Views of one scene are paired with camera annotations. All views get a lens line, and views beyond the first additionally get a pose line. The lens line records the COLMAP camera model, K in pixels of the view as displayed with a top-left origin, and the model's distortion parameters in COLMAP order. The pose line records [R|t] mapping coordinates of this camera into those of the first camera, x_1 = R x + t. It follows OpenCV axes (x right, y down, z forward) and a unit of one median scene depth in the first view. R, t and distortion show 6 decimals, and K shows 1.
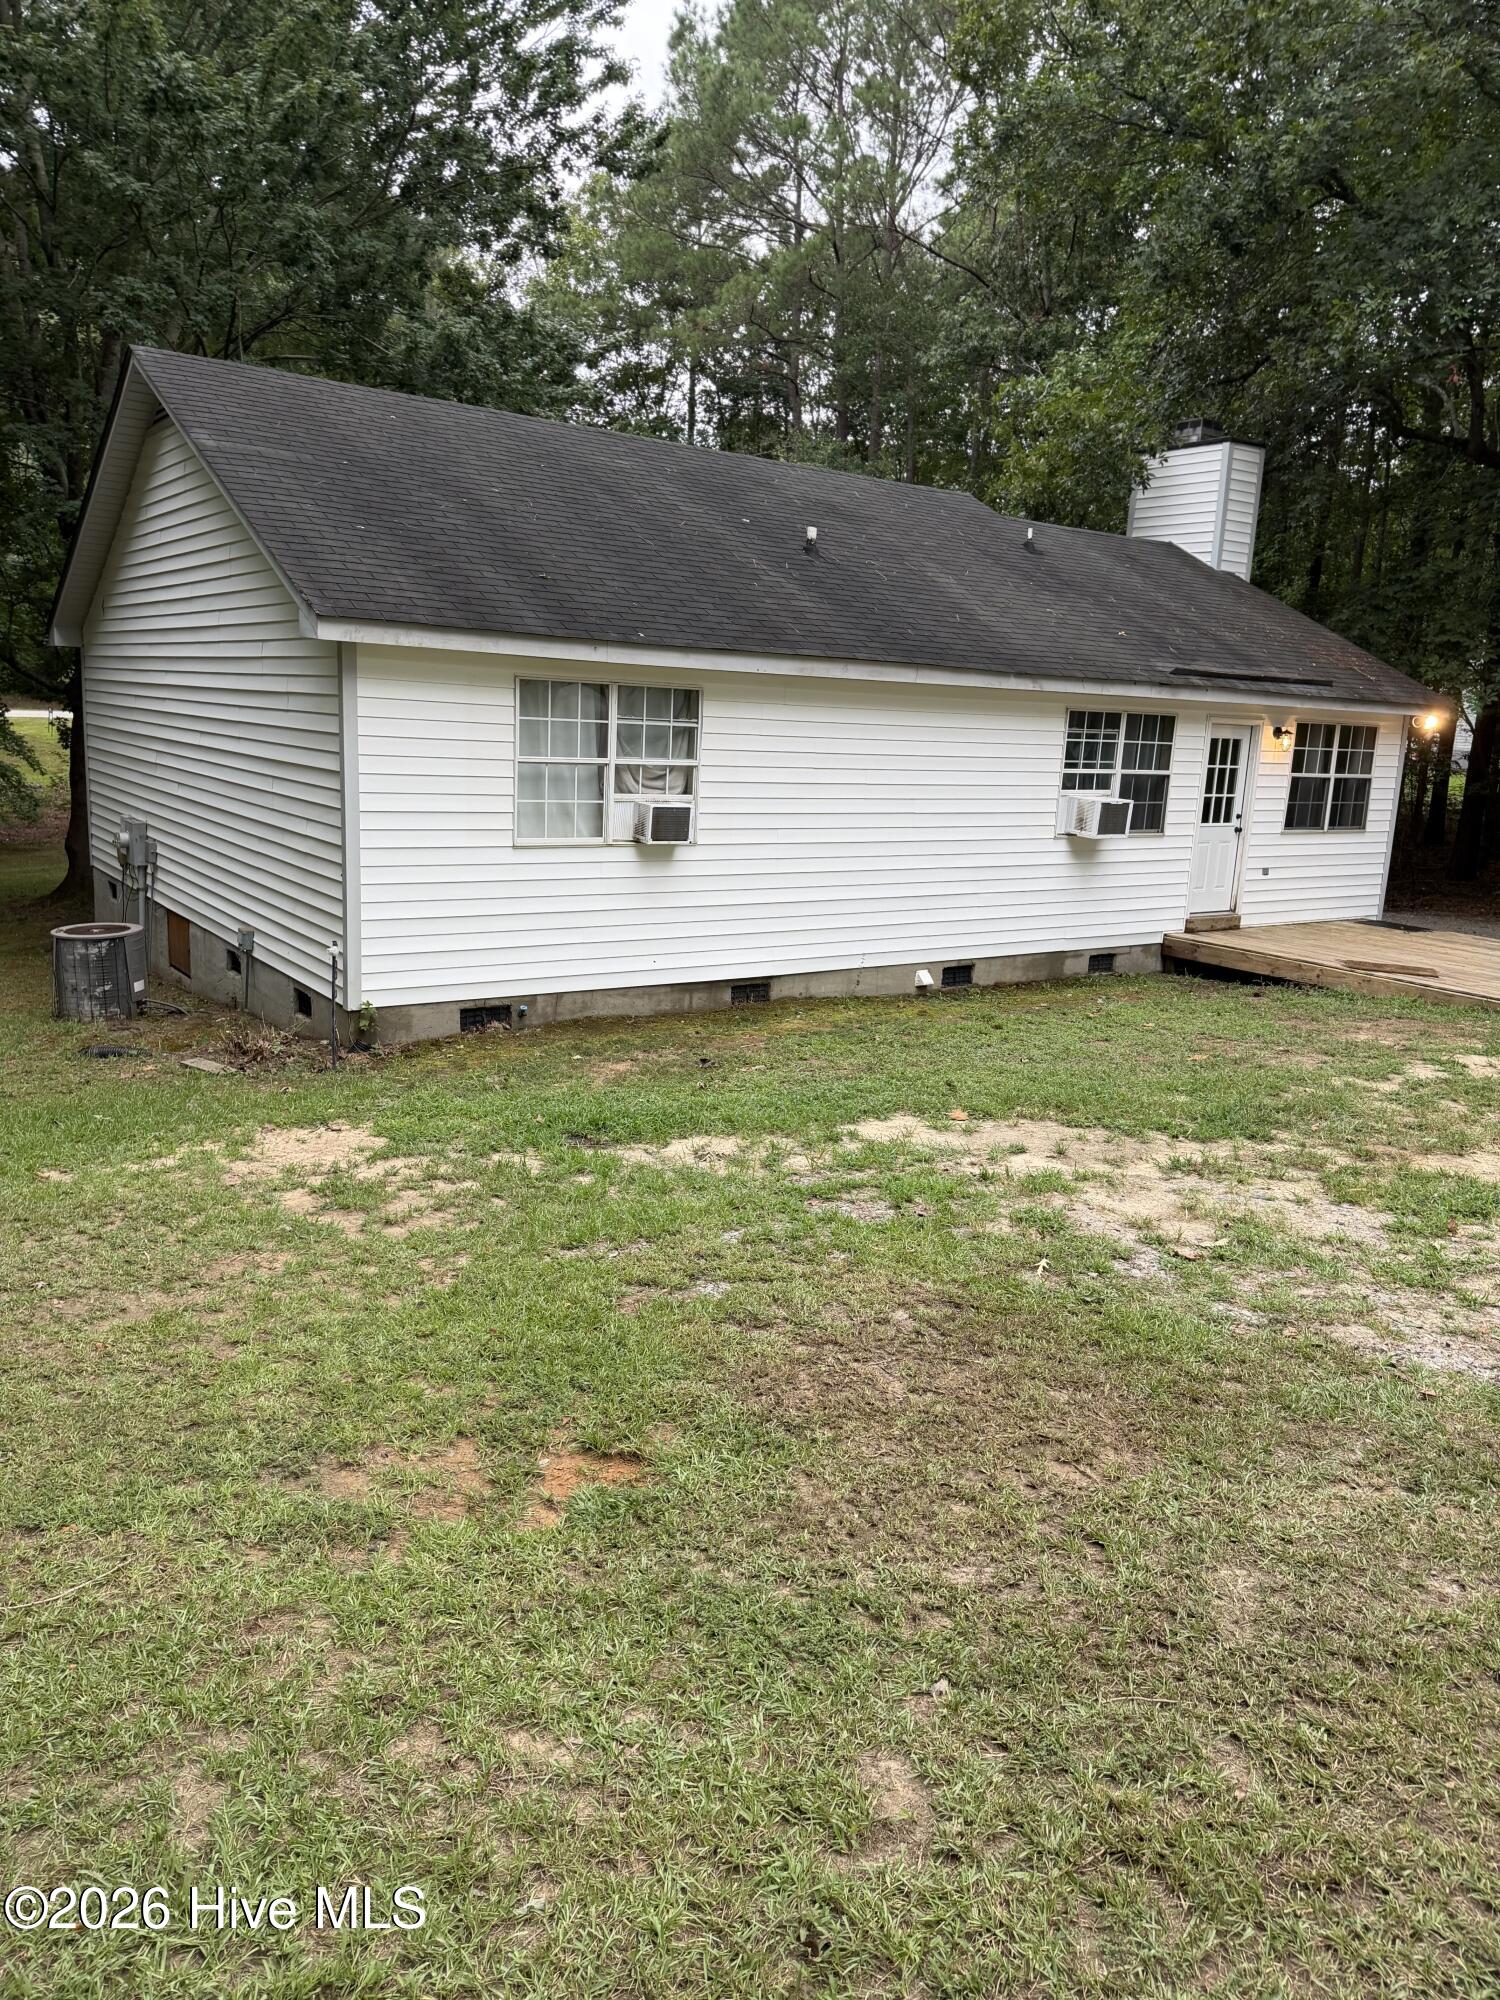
lens RADIAL K [[1407.5, 0, 752.7], [0, 1407.5, 998.4], [0, 0, 1]] dist [0.207400, -0.288437]
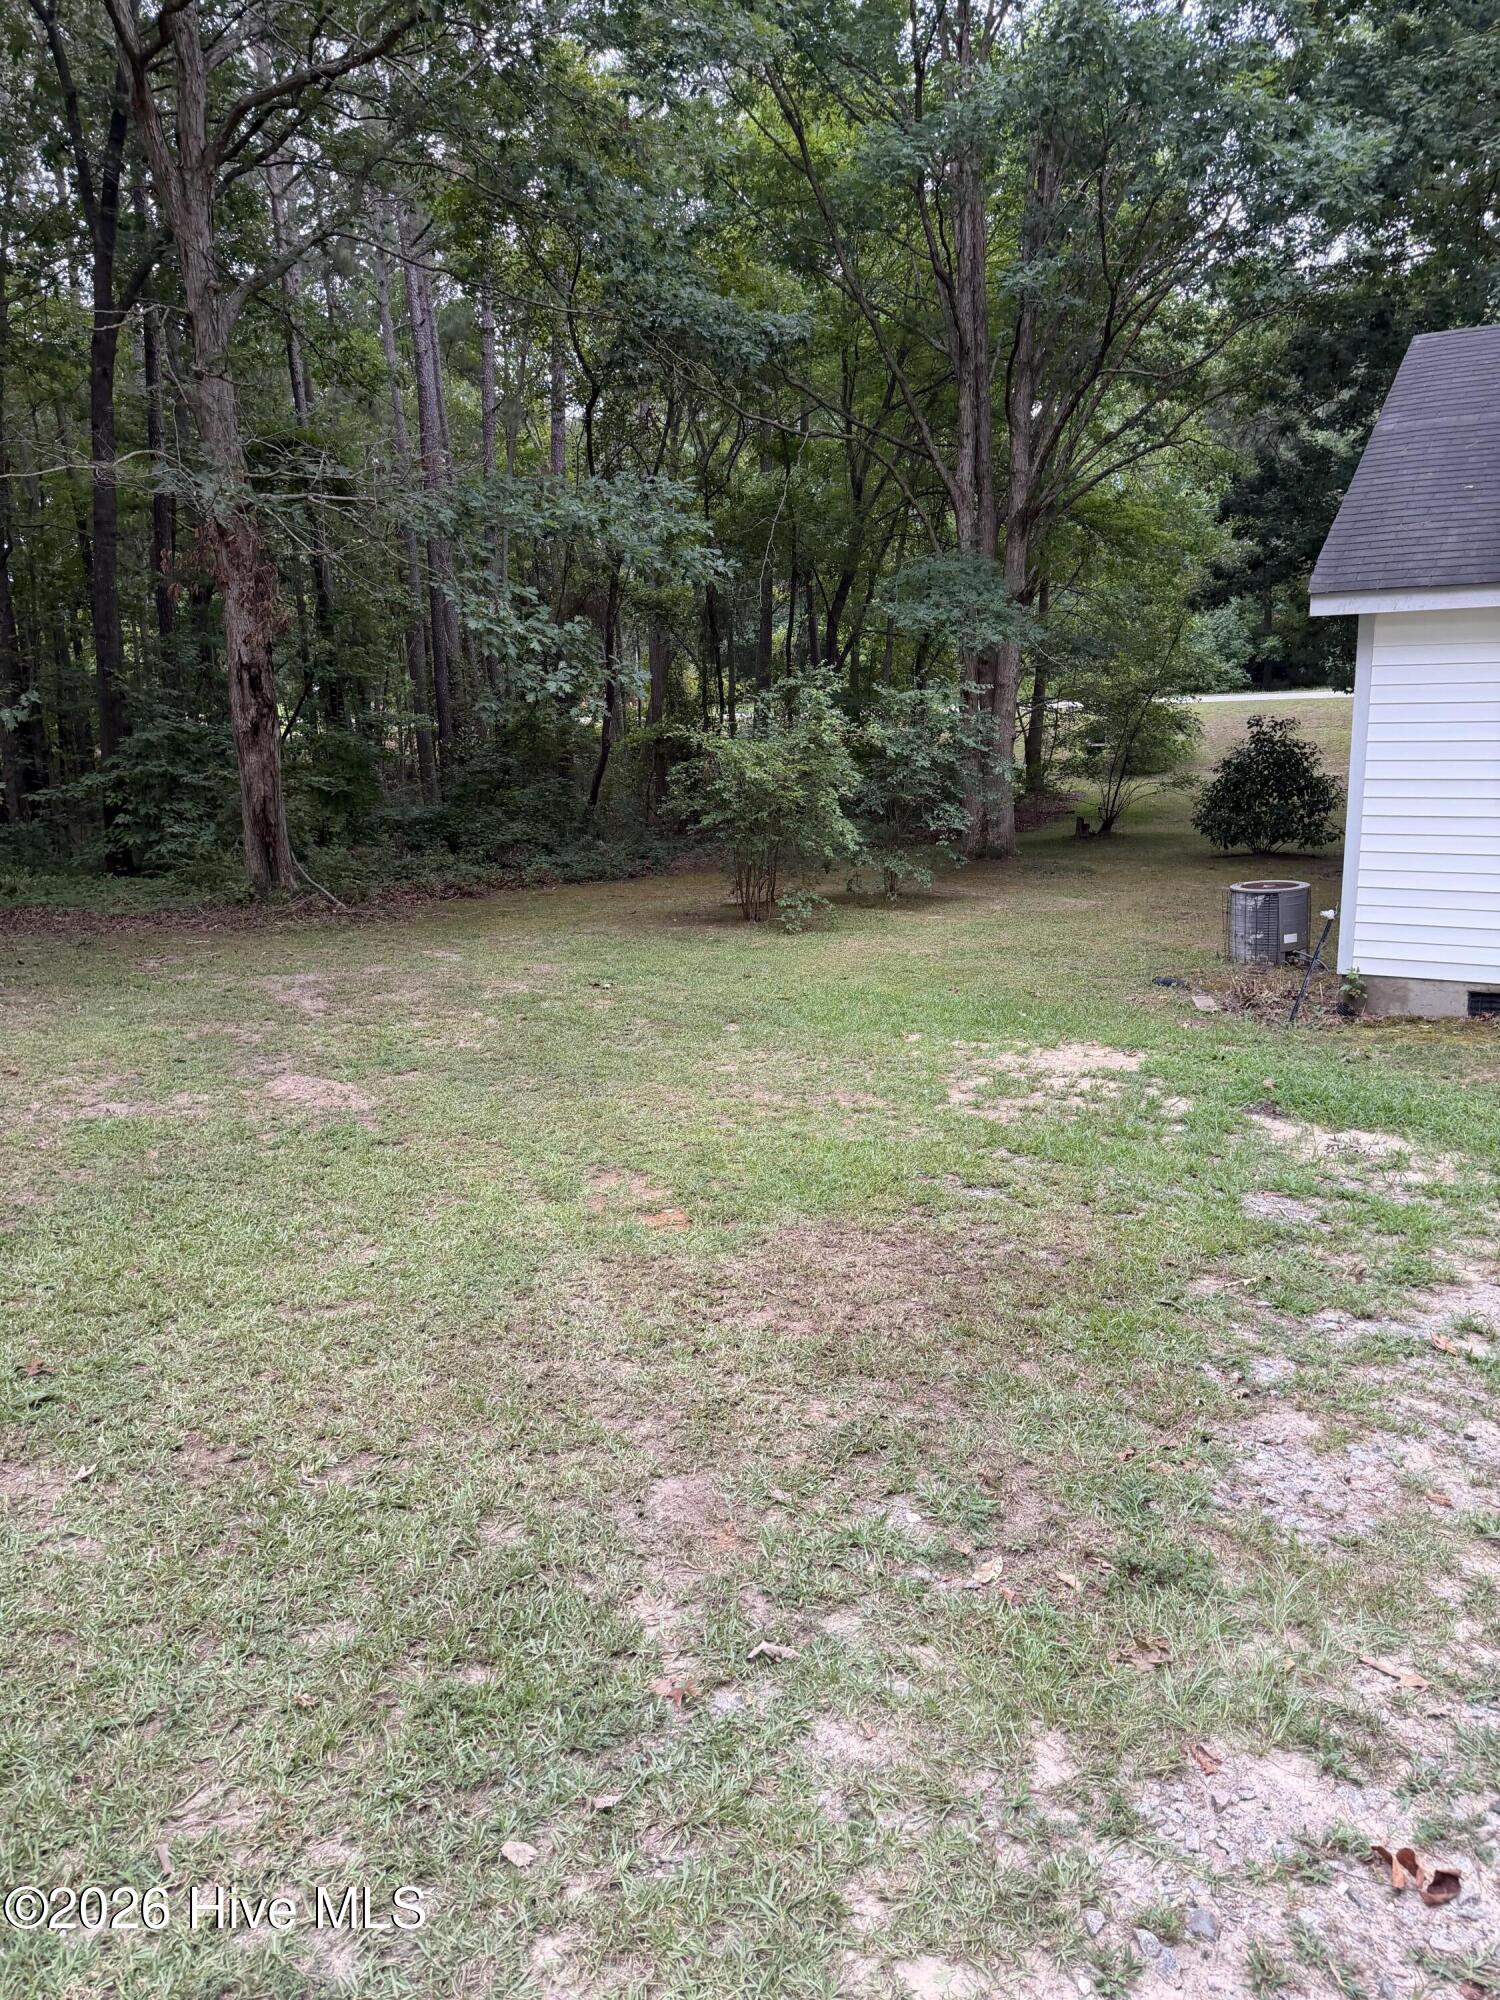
lens RADIAL K [[1407.5, 0, 752.7], [0, 1407.5, 998.4], [0, 0, 1]] dist [0.207400, -0.288437]
pose [[0.399411, 0.141310, -0.905816, 0.353575], [-0.127967, 0.986970, 0.097545, -0.015307], [0.907797, 0.076954, 0.412289, 0.134811]]
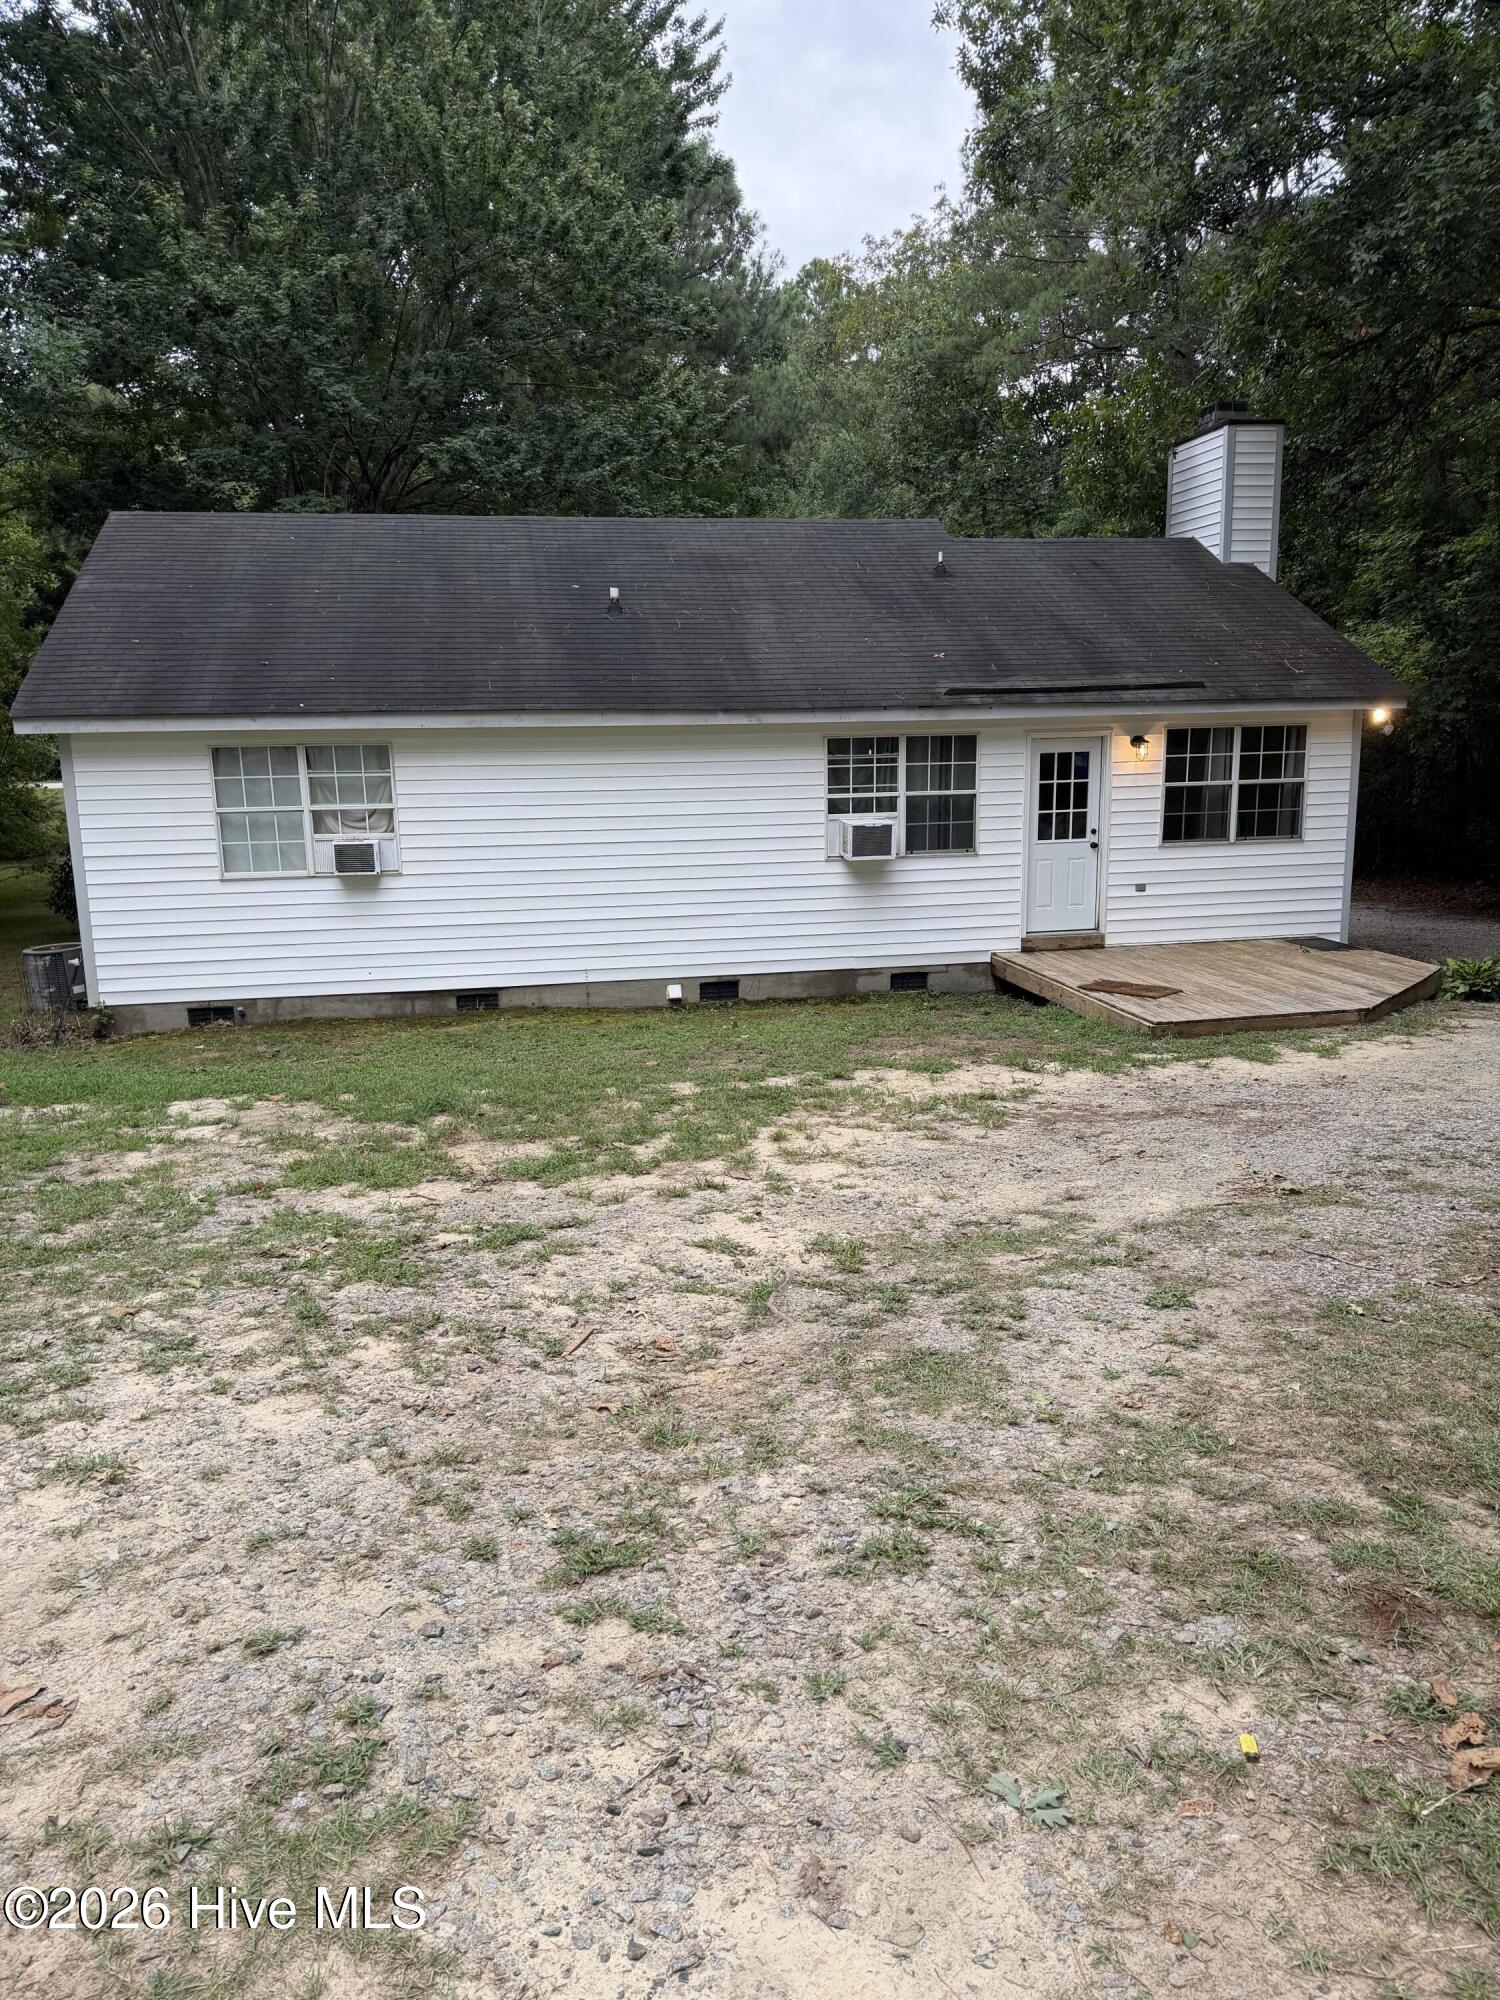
lens RADIAL K [[1407.5, 0, 752.7], [0, 1407.5, 998.4], [0, 0, 1]] dist [0.207400, -0.288437]
pose [[0.894994, 0.013545, -0.445873, 0.617478], [-0.022071, 0.999659, -0.013934, 0.003955], [0.445533, 0.022312, 0.894988, 0.051469]]
